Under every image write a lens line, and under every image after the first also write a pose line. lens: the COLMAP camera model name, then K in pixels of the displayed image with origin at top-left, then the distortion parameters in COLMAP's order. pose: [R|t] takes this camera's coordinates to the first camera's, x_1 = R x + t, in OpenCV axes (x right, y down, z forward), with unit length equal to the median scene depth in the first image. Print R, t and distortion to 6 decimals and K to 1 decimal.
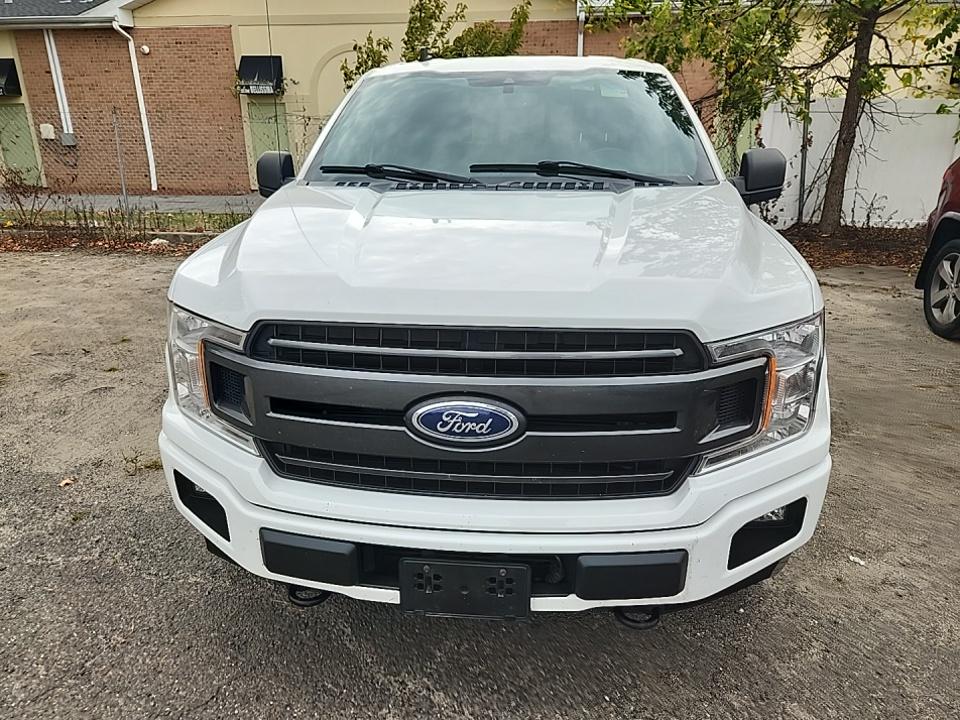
lens RADIAL K [[666.8, 0, 480.9], [0, 666.8, 361.5], [0, 0, 1]] dist [0.046804, -0.040963]
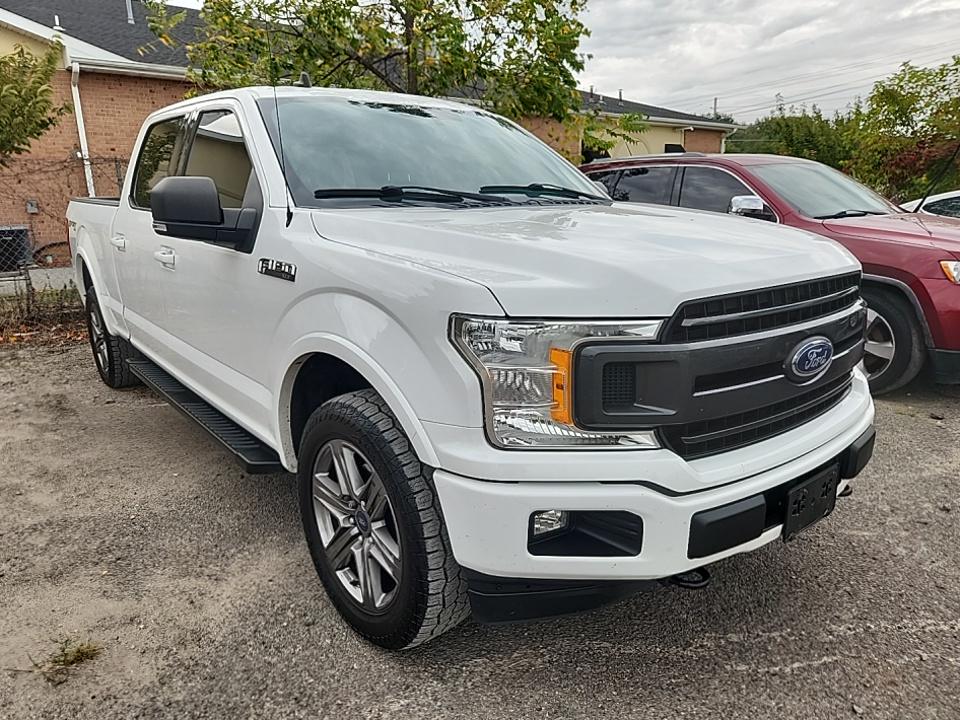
lens RADIAL K [[666.8, 0, 481.0], [0, 666.8, 358.7], [0, 0, 1]] dist [0.046804, -0.040963]
pose [[0.696299, -0.167886, 0.697841, -0.832673], [0.239187, 0.970960, -0.005066, -0.031583], [-0.676725, 0.170442, 0.716235, 0.325191]]
